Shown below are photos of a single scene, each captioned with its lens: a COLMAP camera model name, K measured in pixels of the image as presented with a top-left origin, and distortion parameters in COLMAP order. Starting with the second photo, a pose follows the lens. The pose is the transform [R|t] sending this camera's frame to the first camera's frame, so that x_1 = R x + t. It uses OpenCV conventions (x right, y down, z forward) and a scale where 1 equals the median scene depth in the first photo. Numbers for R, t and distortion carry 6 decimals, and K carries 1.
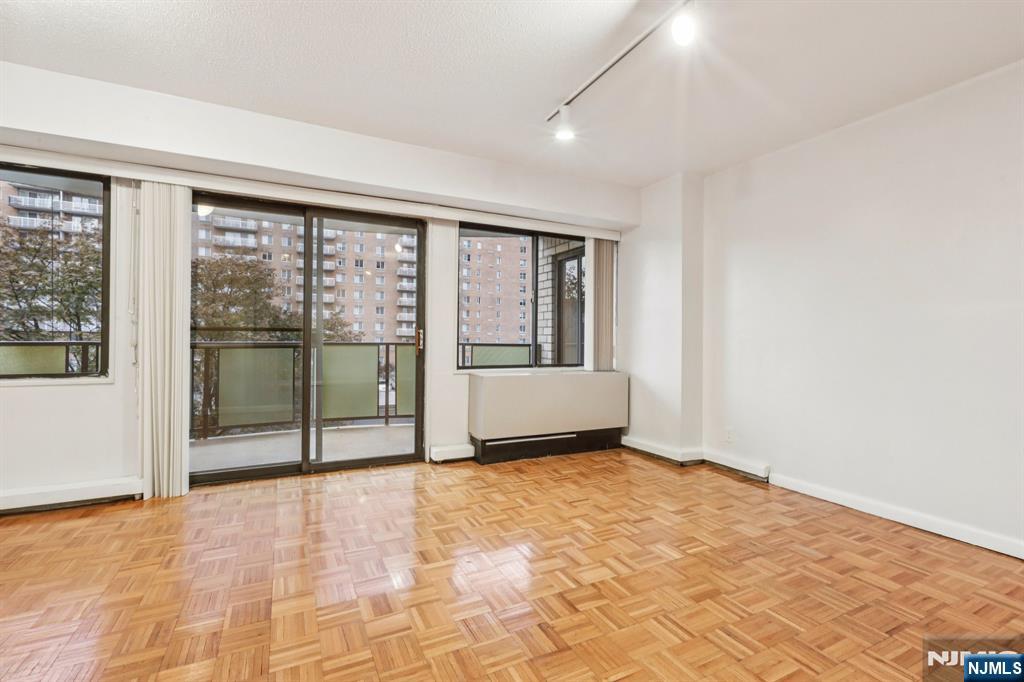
lens RADIAL K [[465.1, 0, 518.2], [0, 465.1, 337.2], [0, 0, 1]] dist [0.008341, -0.001118]
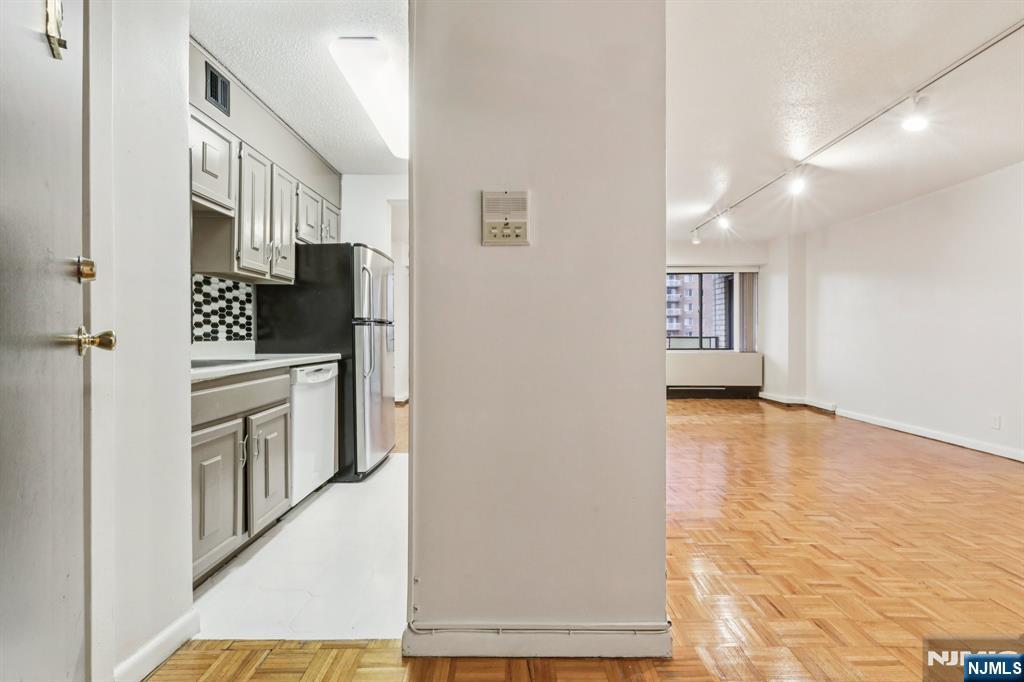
lens RADIAL K [[465.1, 0, 511.0], [0, 465.1, 334.4], [0, 0, 1]] dist [0.008341, -0.001118]
pose [[0.885663, -0.010799, -0.464203, 0.242399], [0.013279, 0.999910, 0.002073, -0.006740], [0.464138, -0.008000, 0.885727, -0.986875]]
